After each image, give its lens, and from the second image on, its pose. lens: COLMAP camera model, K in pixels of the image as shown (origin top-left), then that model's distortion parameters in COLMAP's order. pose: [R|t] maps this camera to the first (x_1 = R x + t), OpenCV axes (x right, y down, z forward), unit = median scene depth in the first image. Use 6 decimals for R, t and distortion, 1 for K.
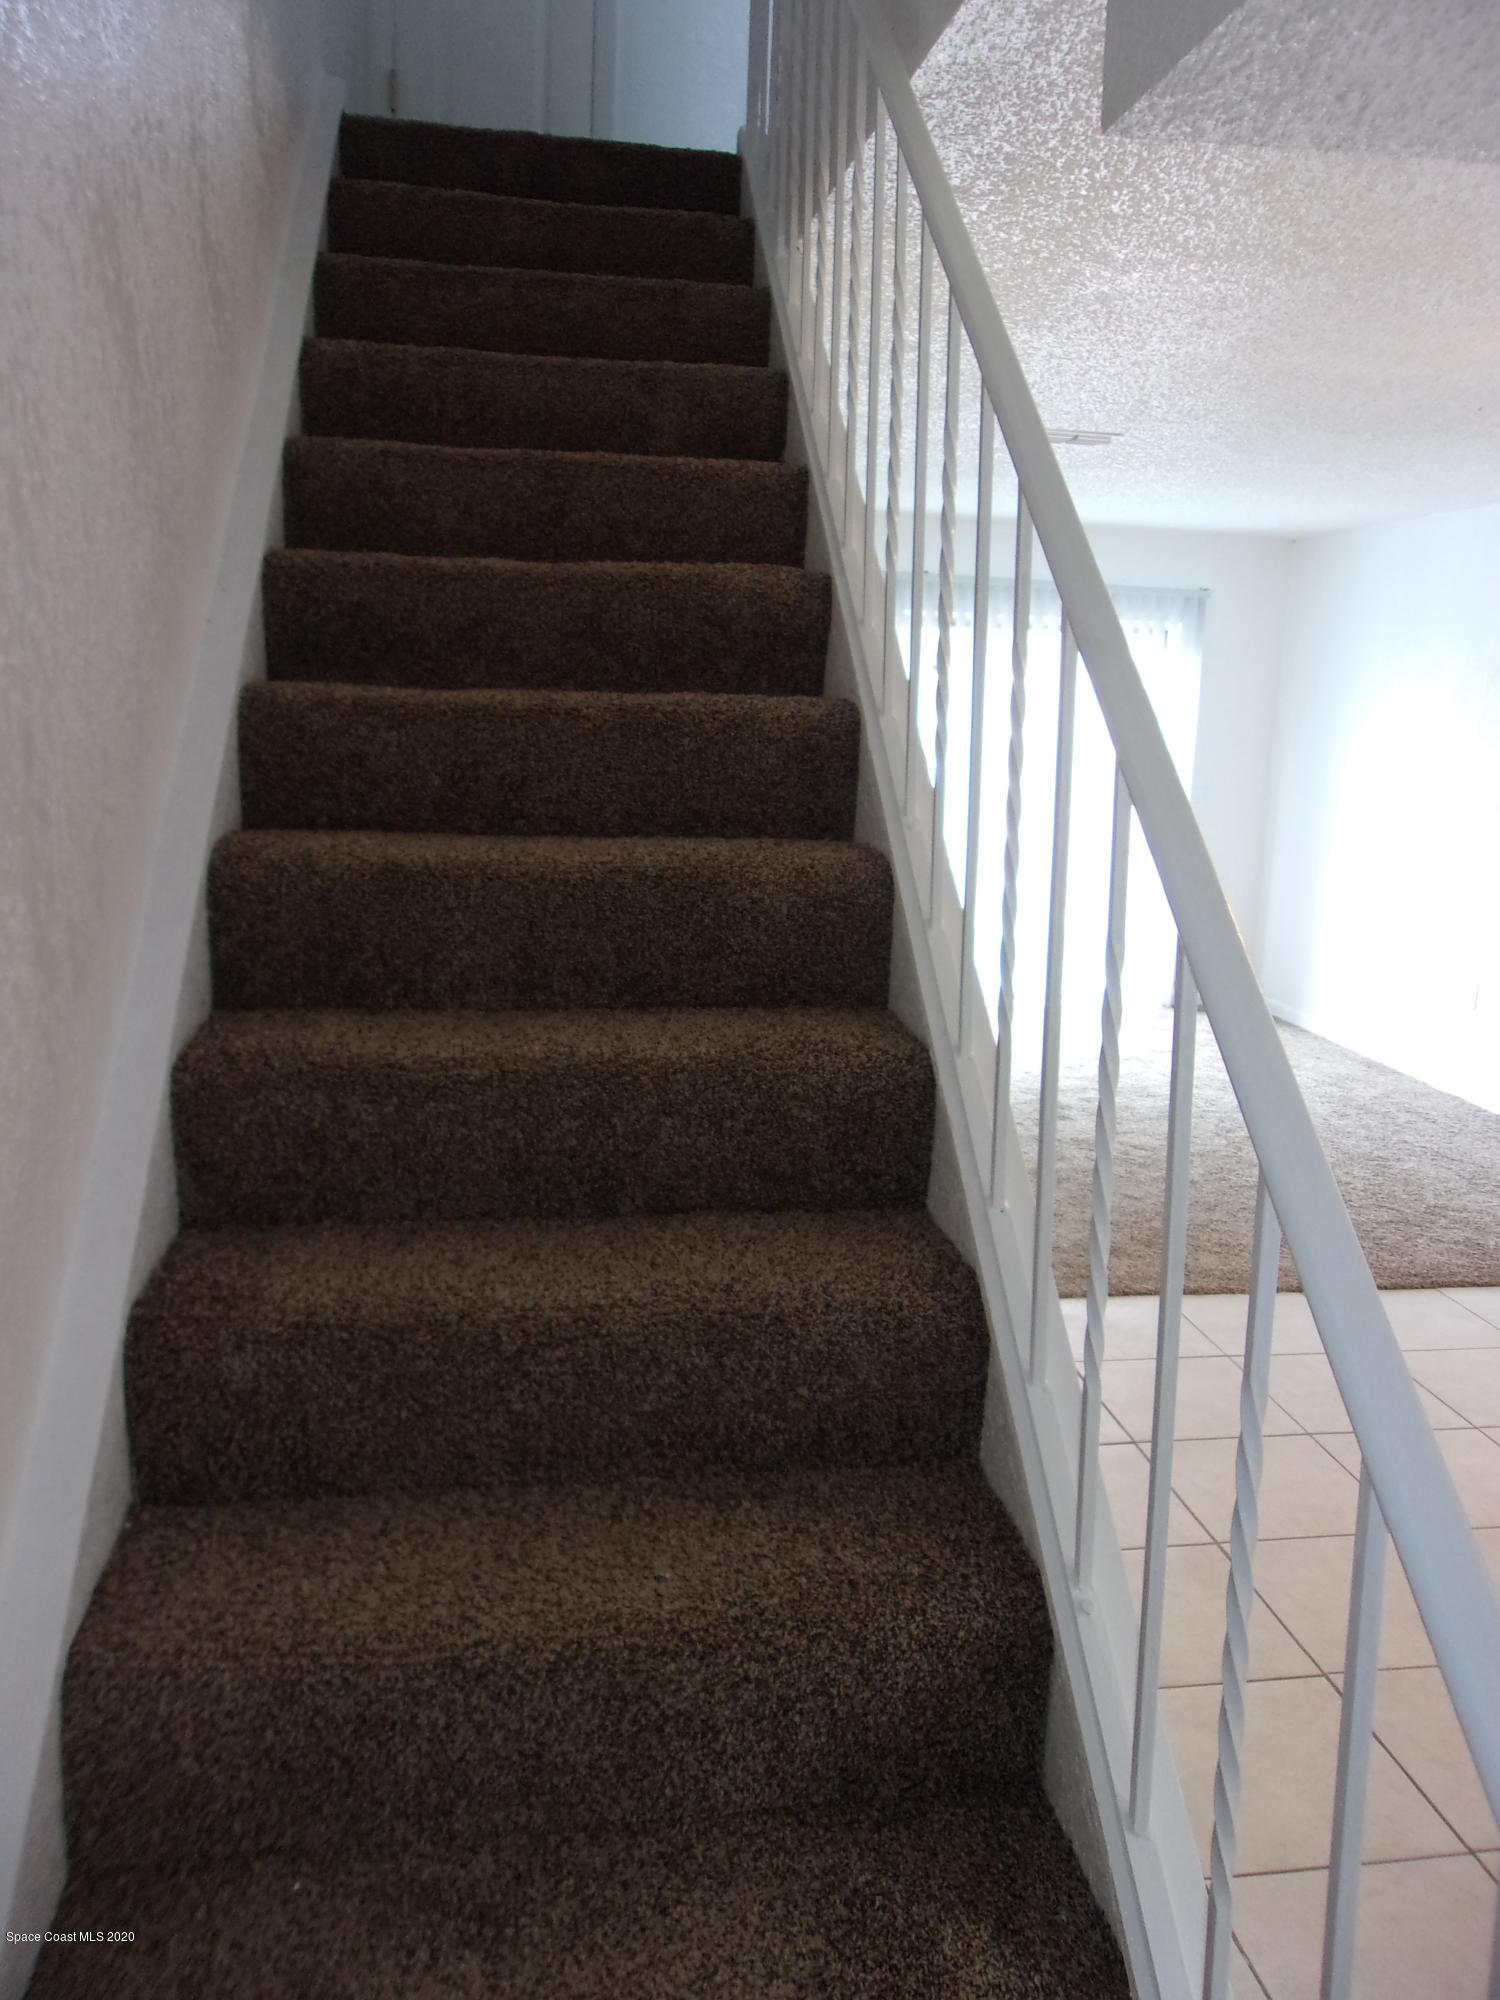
lens RADIAL K [[1577.4, 0, 756.0], [0, 1577.4, 991.5], [0, 0, 1]] dist [-0.013861, 0.018432]
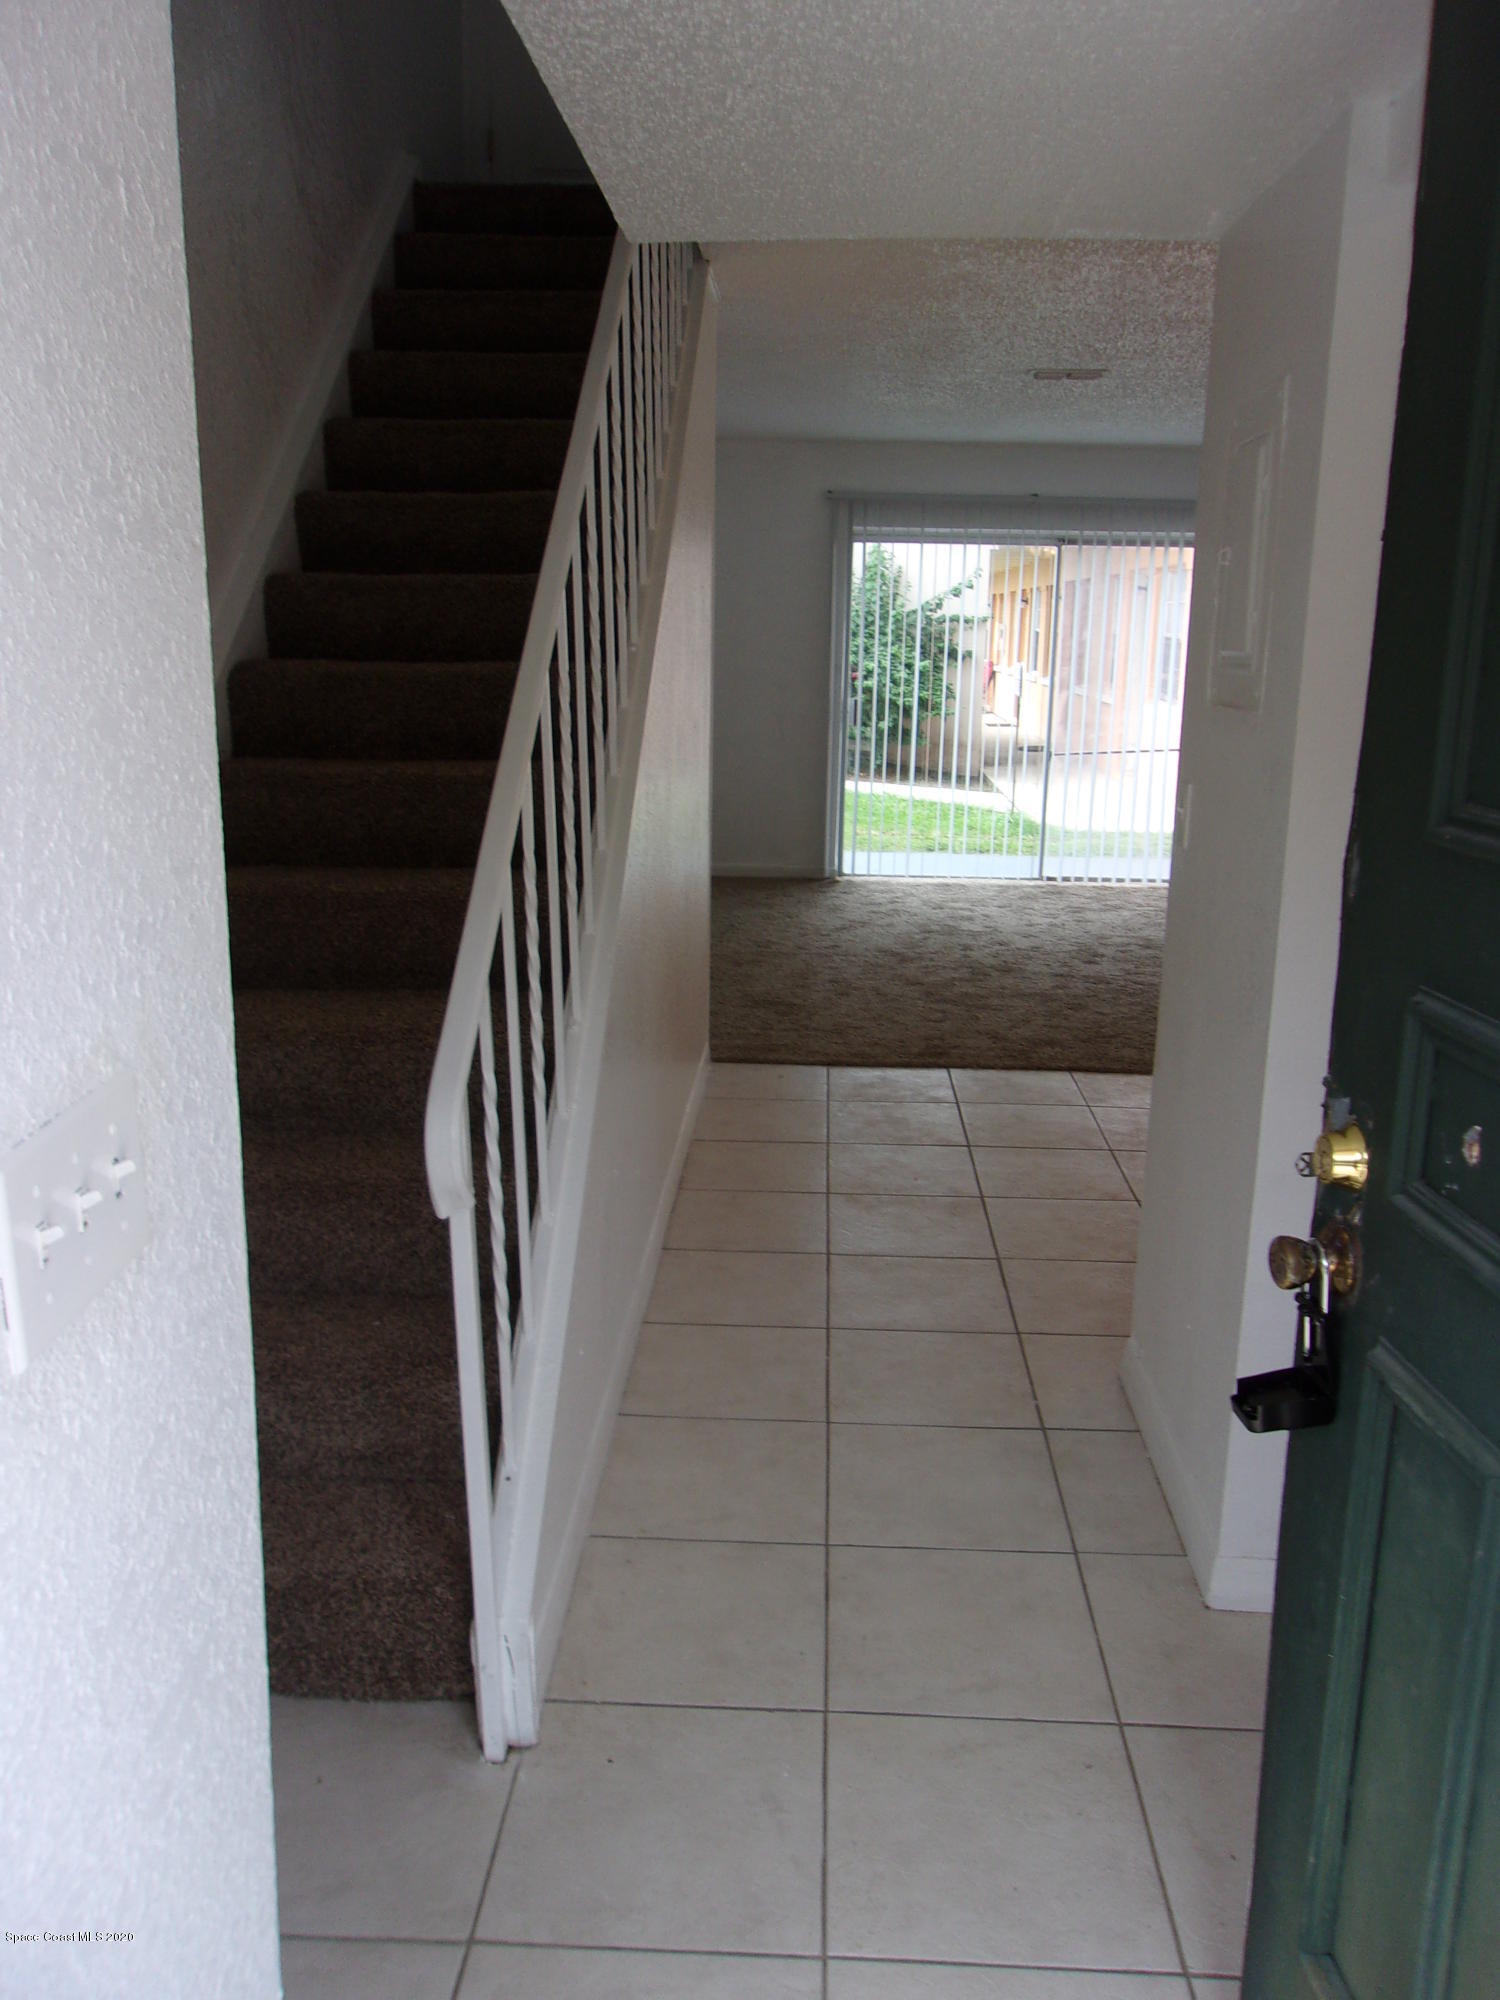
lens RADIAL K [[1577.4, 0, 746.8], [0, 1577.4, 1008.4], [0, 0, 1]] dist [-0.013861, 0.018432]
pose [[0.977175, 0.028801, -0.210475, 0.650967], [-0.019518, 0.998748, 0.046050, 0.217809], [0.211538, -0.040891, 0.976514, -0.664872]]
